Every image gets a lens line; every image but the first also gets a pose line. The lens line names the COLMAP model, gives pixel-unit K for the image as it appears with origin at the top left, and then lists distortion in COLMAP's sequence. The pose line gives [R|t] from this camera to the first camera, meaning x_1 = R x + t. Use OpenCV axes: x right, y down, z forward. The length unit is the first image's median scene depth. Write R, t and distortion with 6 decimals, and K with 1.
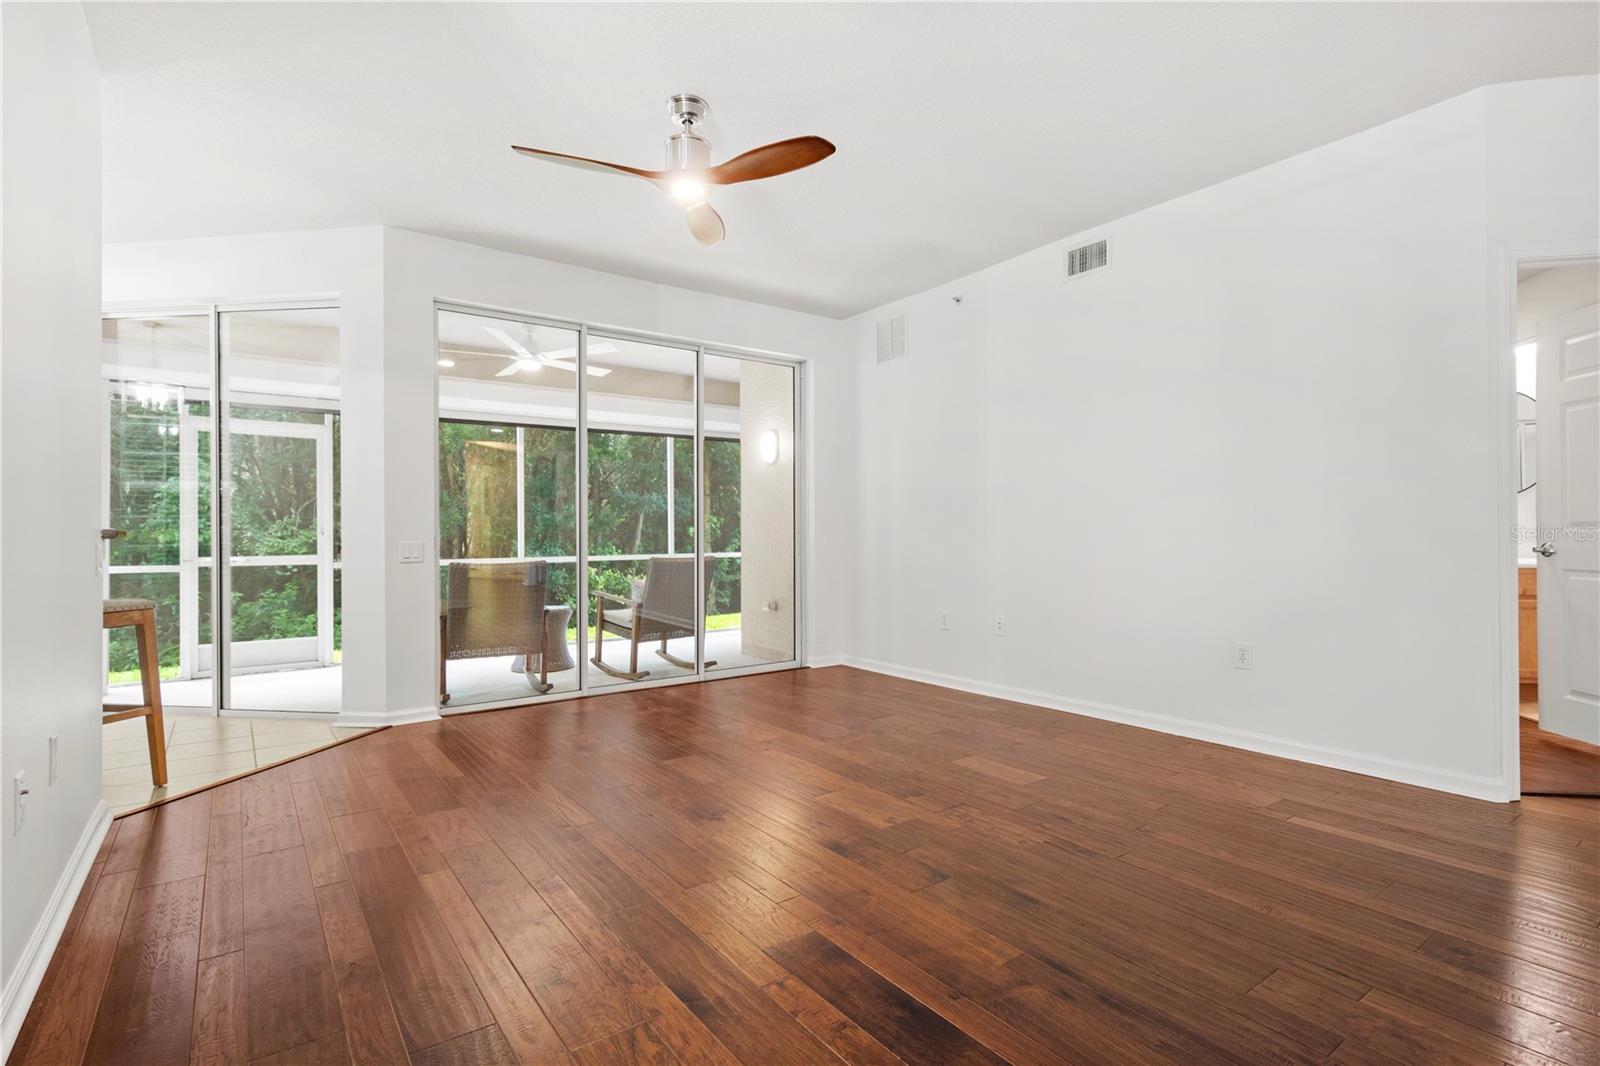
lens RADIAL K [[767.0, 0, 805.6], [0, 767.0, 538.8], [0, 0, 1]] dist [-0.000033, -0.000125]
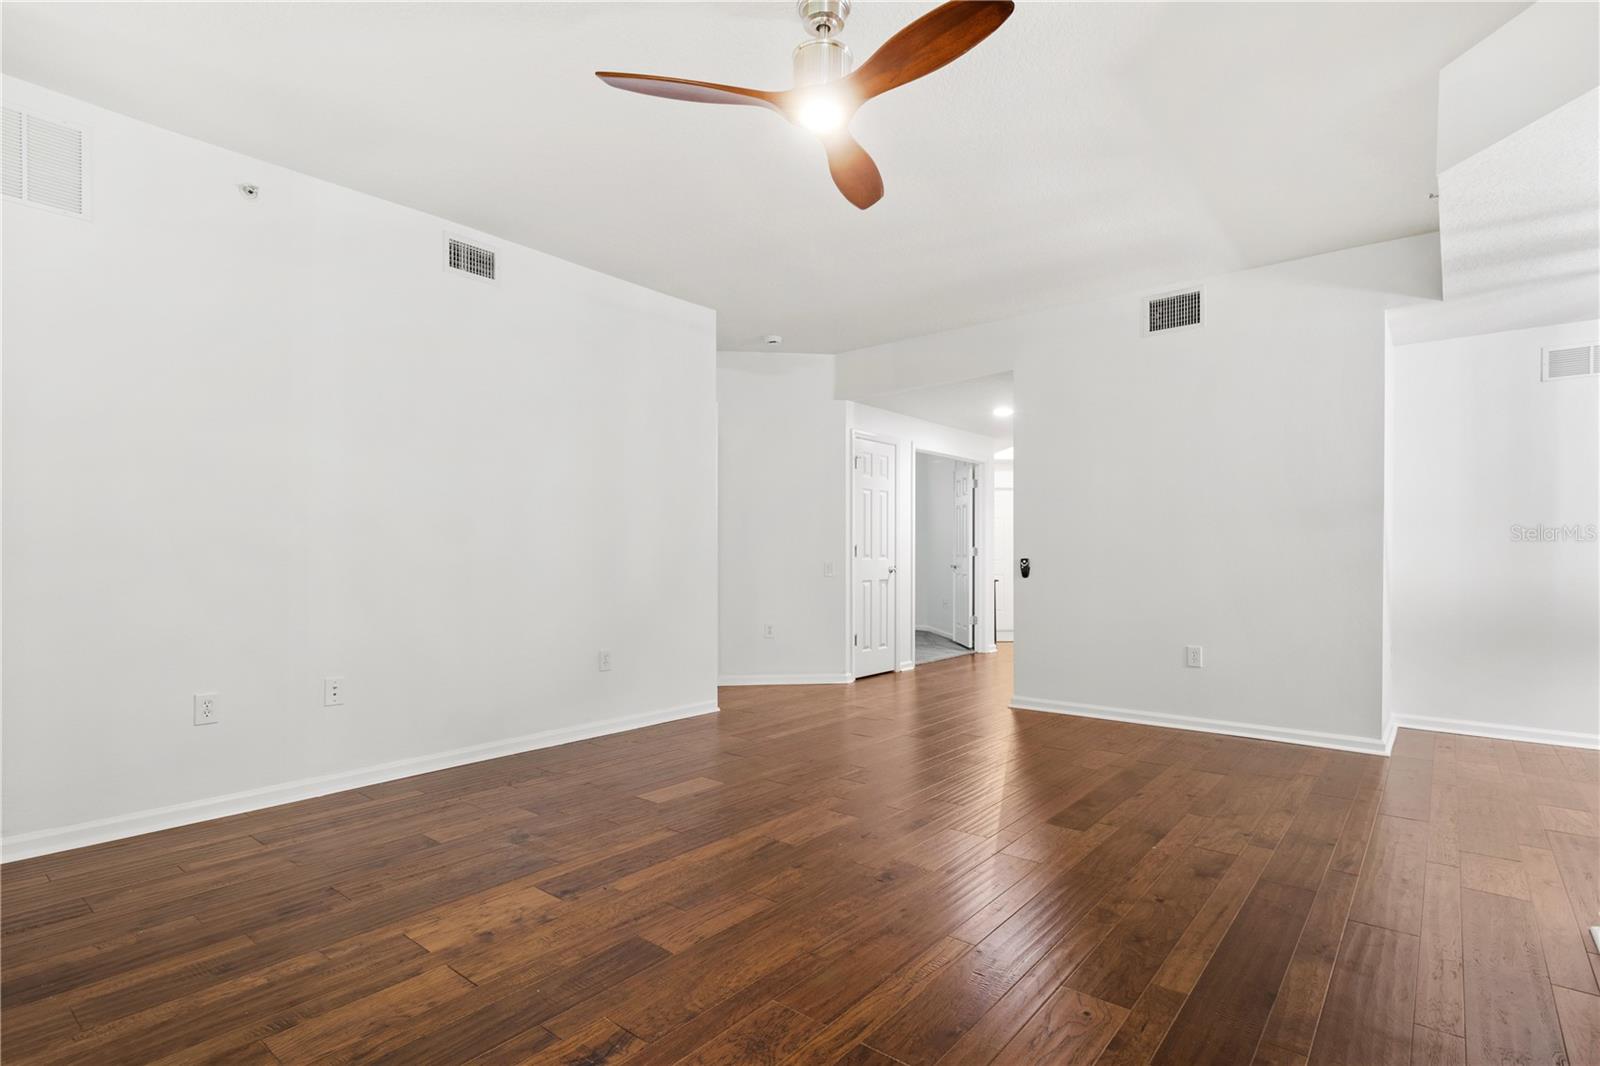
lens RADIAL K [[782.5, 0, 800.4], [0, 782.5, 557.7], [0, 0, 1]] dist [0.001311, 0.000326]
pose [[-0.239395, 0.007089, 0.970896, -0.621421], [0.010286, 0.999936, -0.004765, -0.003643], [-0.970868, 0.008846, -0.239453, 0.834668]]
